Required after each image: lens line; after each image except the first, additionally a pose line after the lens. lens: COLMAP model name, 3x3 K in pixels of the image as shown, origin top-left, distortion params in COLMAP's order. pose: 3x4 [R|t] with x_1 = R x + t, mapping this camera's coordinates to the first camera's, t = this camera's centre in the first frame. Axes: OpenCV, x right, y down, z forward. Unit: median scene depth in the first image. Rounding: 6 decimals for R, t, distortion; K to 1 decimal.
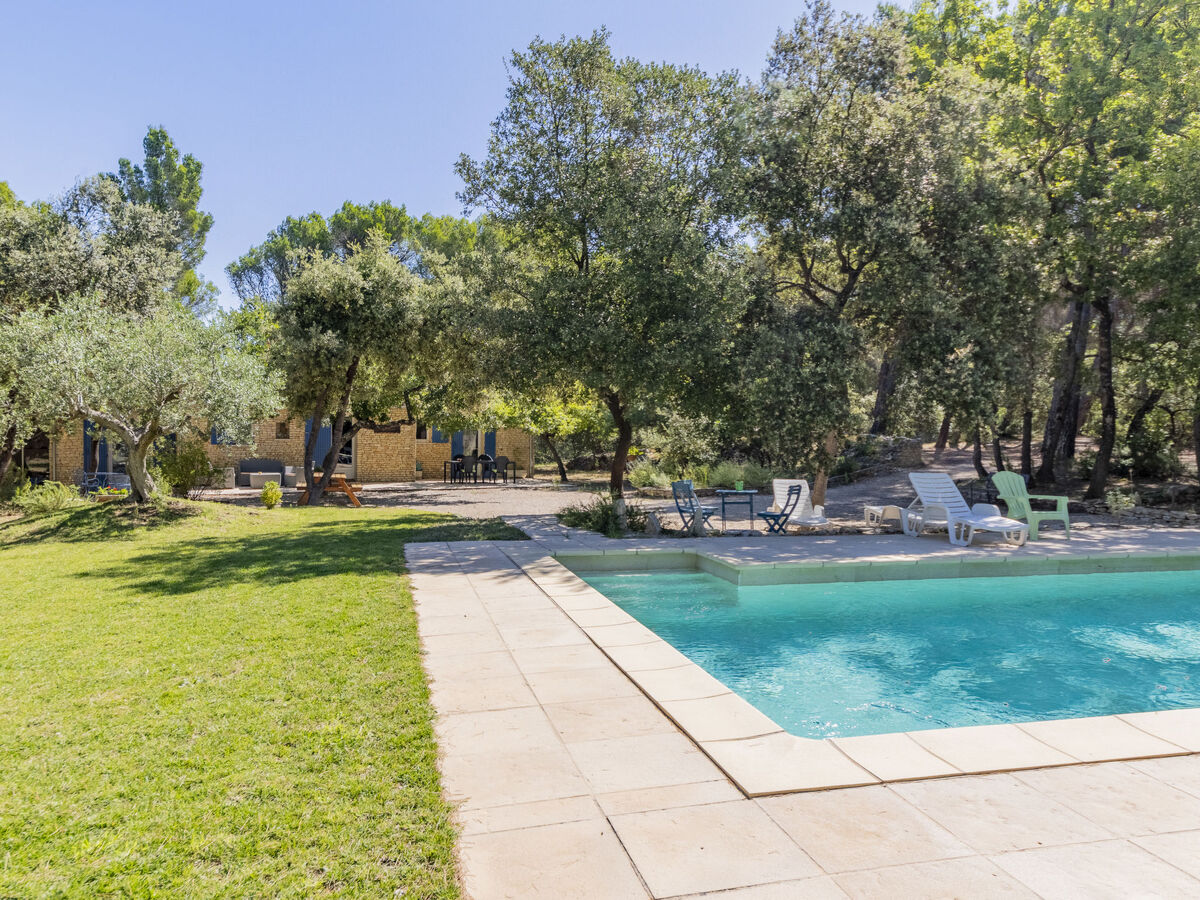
lens RADIAL K [[857.1, 0, 600.0], [0, 857.1, 450.0], [0, 0, 1]] dist [0.001230, 0.001176]
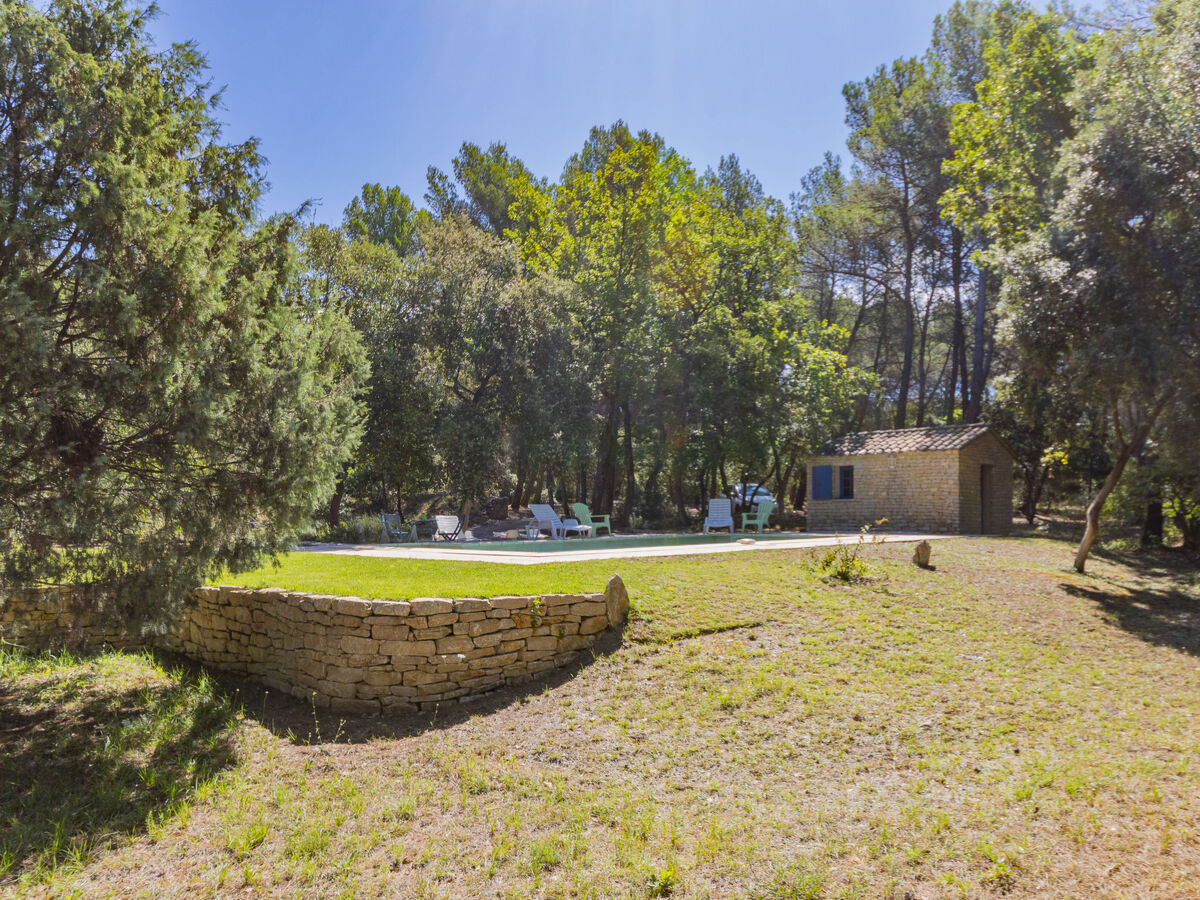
lens RADIAL K [[857.1, 0, 600.0], [0, 857.1, 450.0], [0, 0, 1]] dist [0.001230, 0.001176]
pose [[0.881208, 0.013588, 0.472533, -0.300652], [0.026368, 0.996618, -0.077832, 0.051948], [-0.471993, 0.081046, 0.877869, -0.540926]]
